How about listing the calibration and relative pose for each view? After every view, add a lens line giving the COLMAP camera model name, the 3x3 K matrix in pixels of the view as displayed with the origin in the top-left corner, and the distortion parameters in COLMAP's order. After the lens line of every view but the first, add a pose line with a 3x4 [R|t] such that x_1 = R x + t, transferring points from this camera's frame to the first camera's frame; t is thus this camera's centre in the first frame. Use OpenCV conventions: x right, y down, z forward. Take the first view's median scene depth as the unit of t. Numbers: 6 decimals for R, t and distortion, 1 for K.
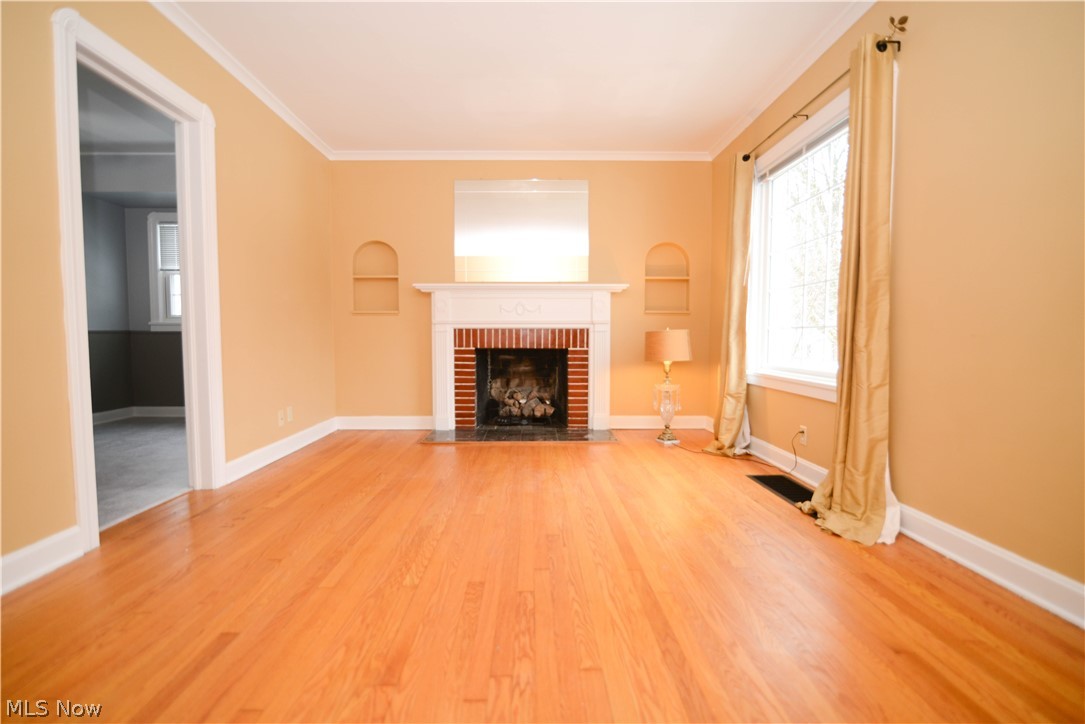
lens RADIAL K [[499.7, 0, 540.8], [0, 499.7, 367.7], [0, 0, 1]] dist [-0.019820, 0.000551]
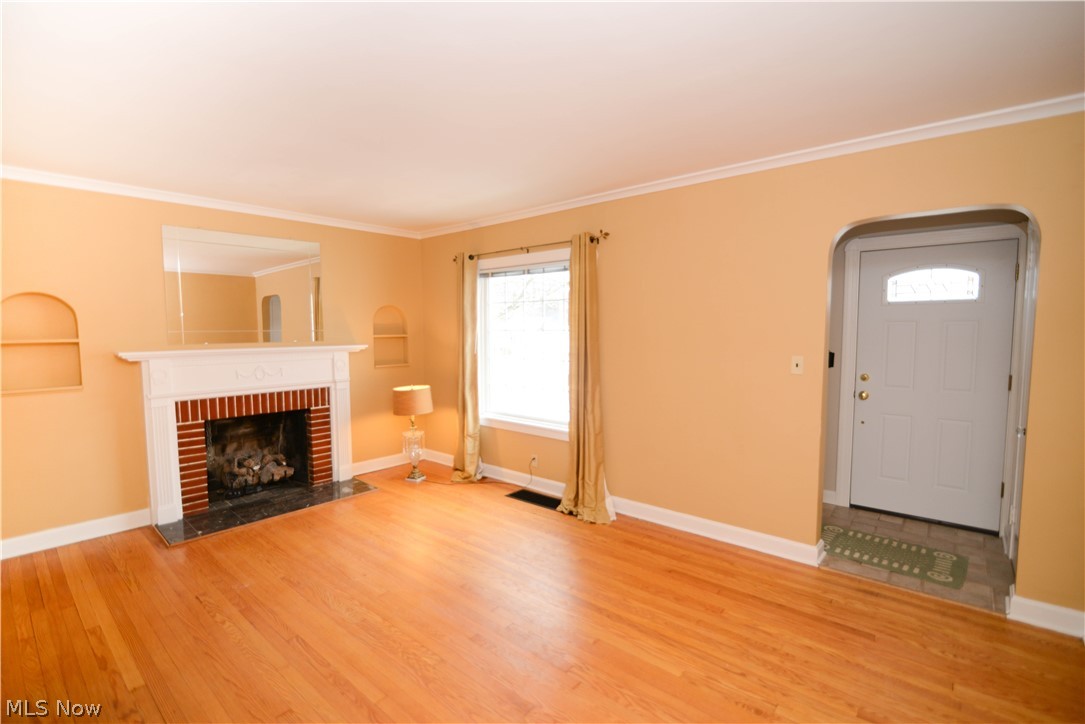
lens RADIAL K [[499.7, 0, 540.8], [0, 499.7, 367.7], [0, 0, 1]] dist [-0.019820, 0.000551]
pose [[0.668984, -0.063920, 0.740523, -0.376308], [0.051778, 0.997883, 0.039359, -0.136421], [-0.741471, 0.012013, 0.670877, -0.024974]]
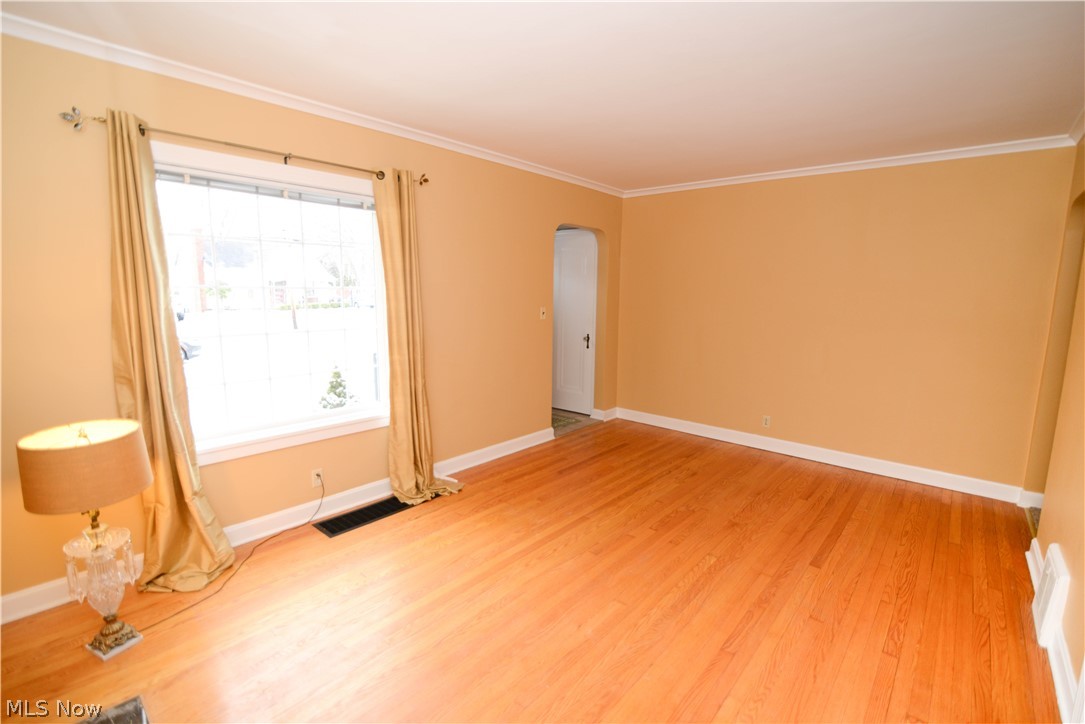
lens RADIAL K [[499.7, 0, 540.8], [0, 499.7, 367.7], [0, 0, 1]] dist [-0.019820, 0.000551]
pose [[-0.740702, -0.113505, 0.662176, -0.324866], [0.029083, 0.979284, 0.200393, -0.191224], [-0.671204, 0.167689, -0.722057, 0.931864]]
